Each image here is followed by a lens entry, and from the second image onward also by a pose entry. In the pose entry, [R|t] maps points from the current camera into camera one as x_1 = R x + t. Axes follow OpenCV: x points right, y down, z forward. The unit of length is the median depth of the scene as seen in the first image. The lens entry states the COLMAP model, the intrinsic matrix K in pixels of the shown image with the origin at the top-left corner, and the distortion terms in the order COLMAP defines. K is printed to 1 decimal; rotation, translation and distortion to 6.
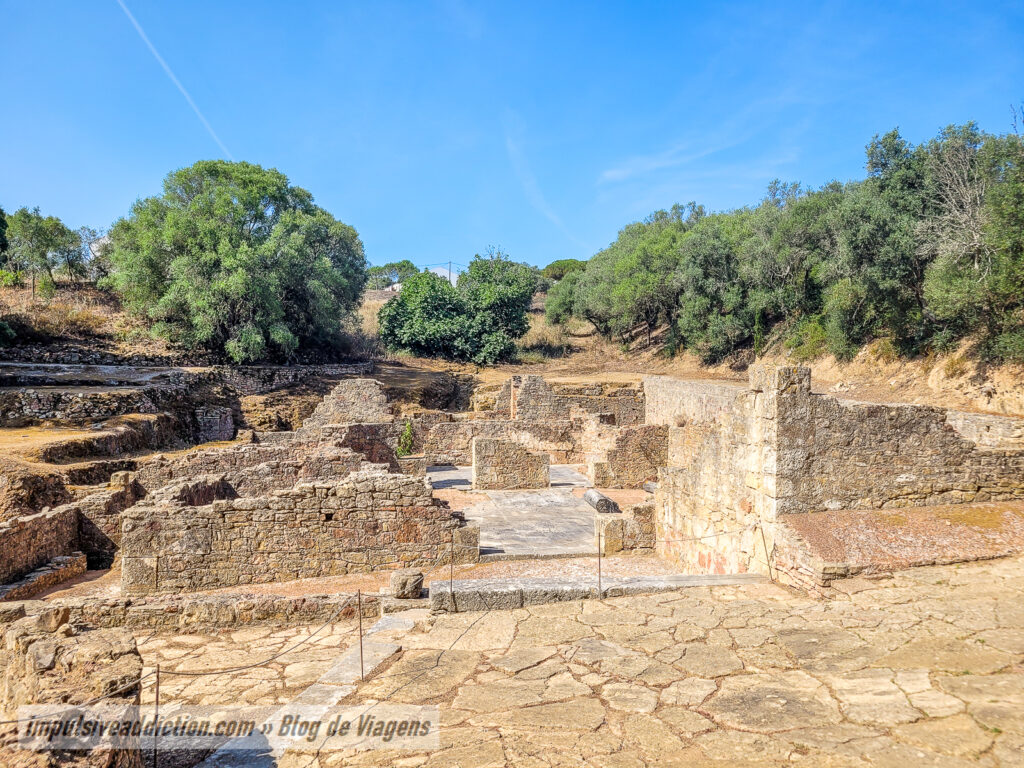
lens RADIAL K [[759.1, 0, 535.9], [0, 759.1, 400.3], [0, 0, 1]] dist [0.062465, -0.056144]
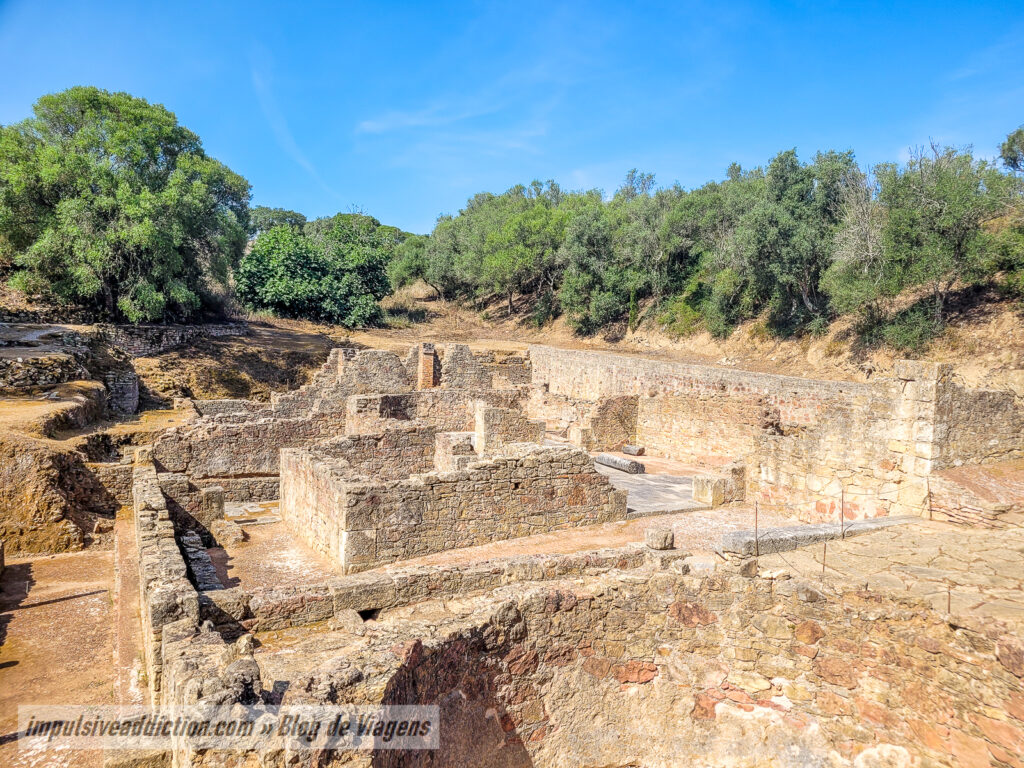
lens RADIAL K [[766.0, 0, 513.7], [0, 766.0, 409.3], [0, 0, 1]] dist [0.055313, -0.048391]
pose [[0.942755, -0.006809, 0.333418, -0.281642], [-0.015720, 0.997773, 0.064824, -0.013180], [-0.333116, -0.066355, 0.940548, -0.017616]]
